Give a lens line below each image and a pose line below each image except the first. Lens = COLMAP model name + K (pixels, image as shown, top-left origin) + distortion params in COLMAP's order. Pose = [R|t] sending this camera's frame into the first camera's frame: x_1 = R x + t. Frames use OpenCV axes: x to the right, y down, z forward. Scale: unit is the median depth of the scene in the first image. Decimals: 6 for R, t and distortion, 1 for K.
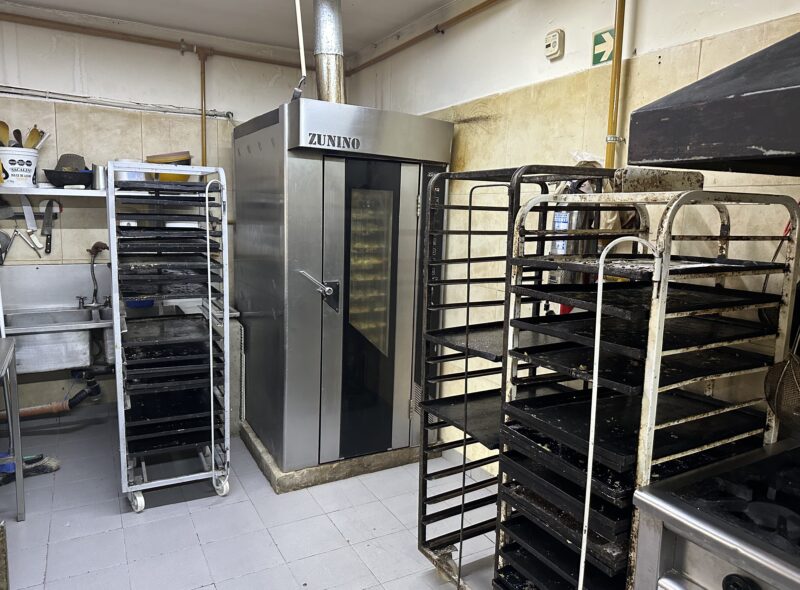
lens RADIAL K [[583.8, 0, 397.5], [0, 583.8, 300.5], [0, 0, 1]] dist [0.018191, -0.004190]
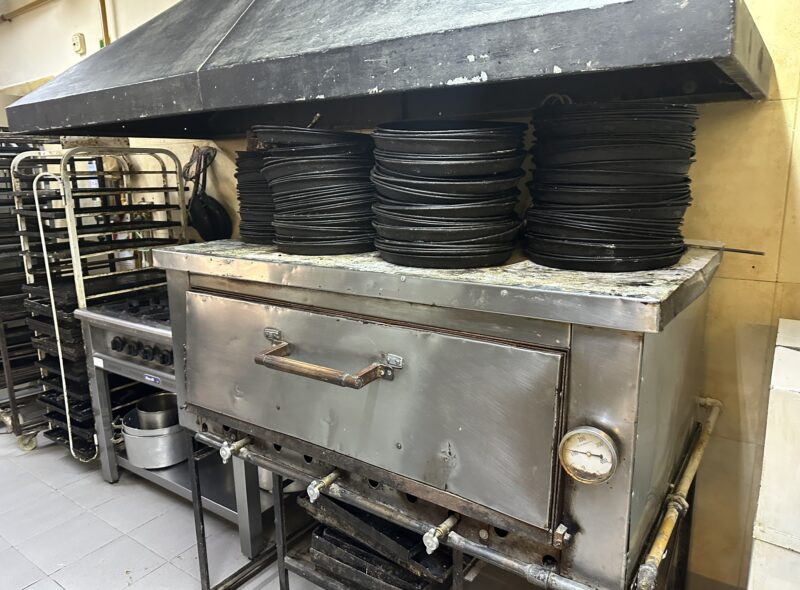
lens RADIAL K [[569.2, 0, 400.2], [0, 569.2, 298.9], [0, 0, 1]] dist [0.000565, -0.022696]
pose [[0.897969, -0.127554, 0.421166, 0.260937], [0.097938, 0.990994, 0.091317, 0.101547], [-0.429021, -0.040752, 0.902375, -0.478602]]
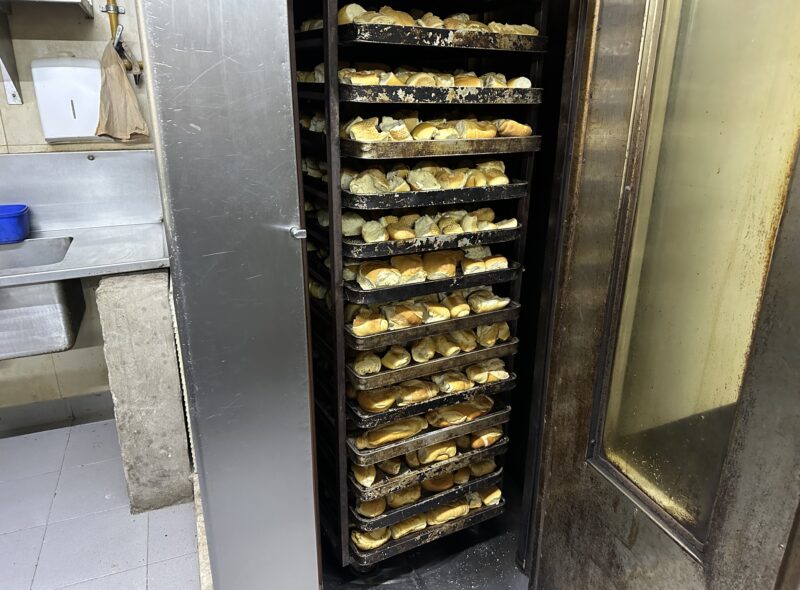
lens RADIAL K [[569.2, 0, 400.2], [0, 569.2, 298.9], [0, 0, 1]] dist [0.000565, -0.022696]
pose [[0.994290, 0.007149, -0.106473, -0.048385], [0.013611, 0.981109, 0.192978, -0.039567], [0.105841, -0.193325, 0.975409, 0.720975]]
